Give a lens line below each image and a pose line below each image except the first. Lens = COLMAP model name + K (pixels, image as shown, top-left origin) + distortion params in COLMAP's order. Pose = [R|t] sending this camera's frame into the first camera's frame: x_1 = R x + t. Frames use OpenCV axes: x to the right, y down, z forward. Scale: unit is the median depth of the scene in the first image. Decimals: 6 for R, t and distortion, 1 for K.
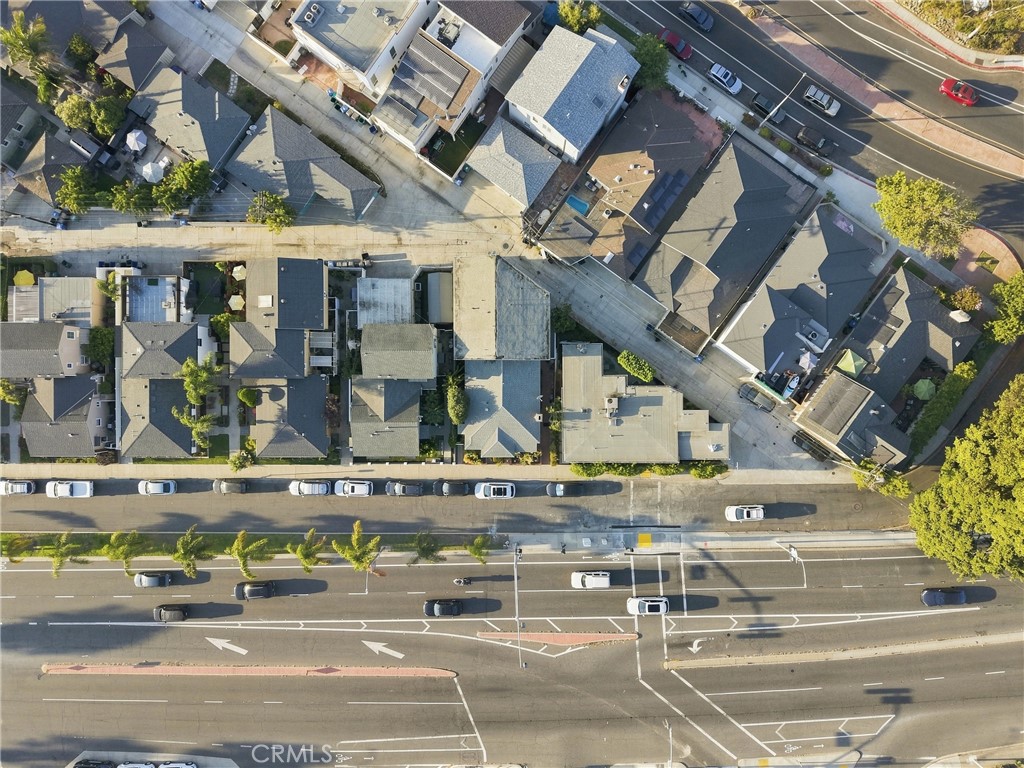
lens RADIAL K [[682.8, 0, 515.1], [0, 682.8, 392.1], [0, 0, 1]] dist [0.028320, -0.026167]
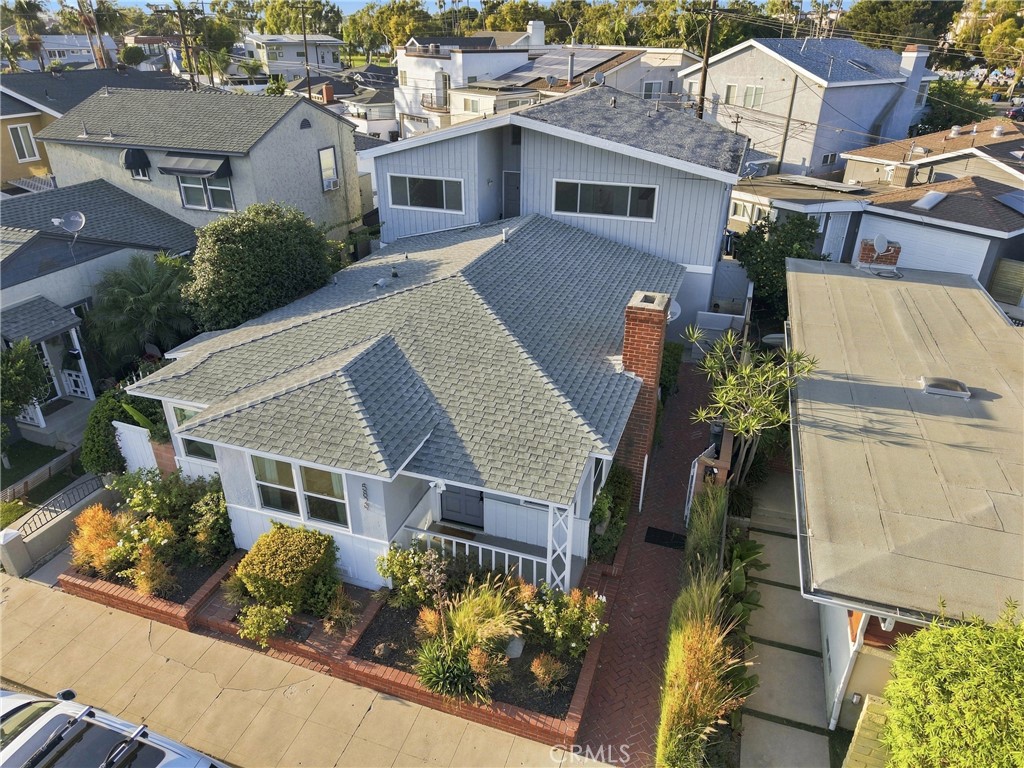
lens RADIAL K [[682.8, 0, 512.0], [0, 682.8, 387.2], [0, 0, 1]] dist [0.028320, -0.026167]
pose [[0.945678, 0.170935, -0.276540, 0.053072], [-0.323913, 0.422619, -0.846448, 0.188998], [-0.027817, 0.890042, 0.455030, 0.931542]]
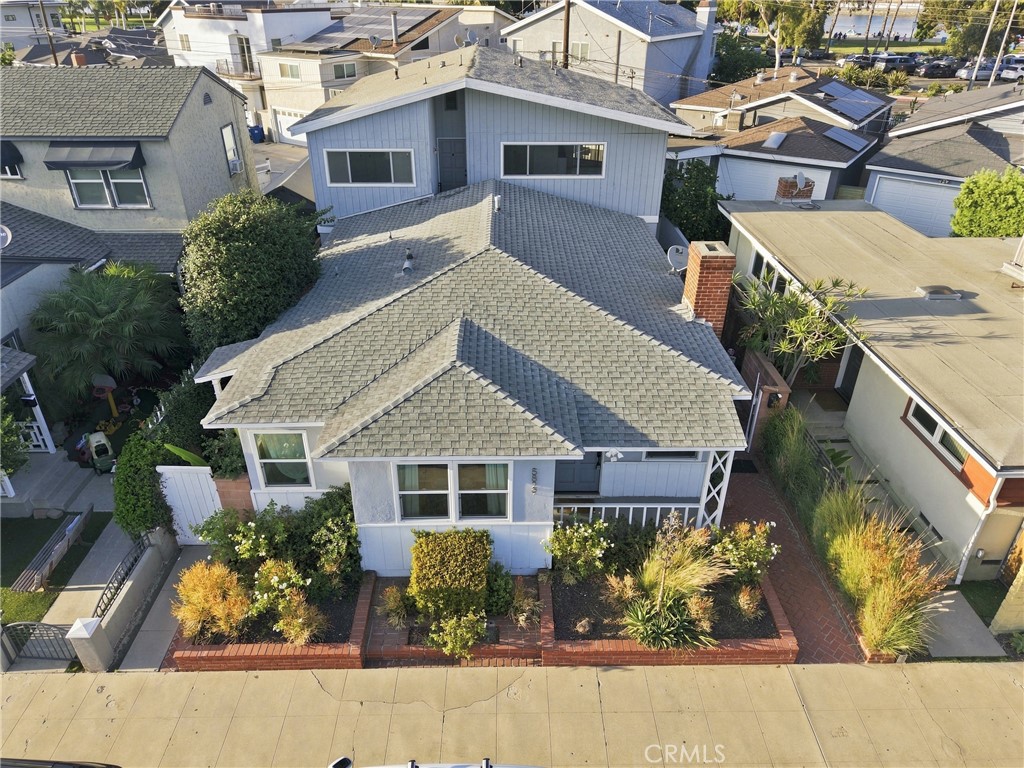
lens RADIAL K [[682.8, 0, 511.9], [0, 682.8, 386.2], [0, 0, 1]] dist [0.028320, -0.026167]
pose [[0.999600, 0.010198, 0.026393, -0.017283], [0.018025, 0.489510, -0.871812, 0.198946], [-0.021811, 0.871938, 0.489130, 0.932788]]
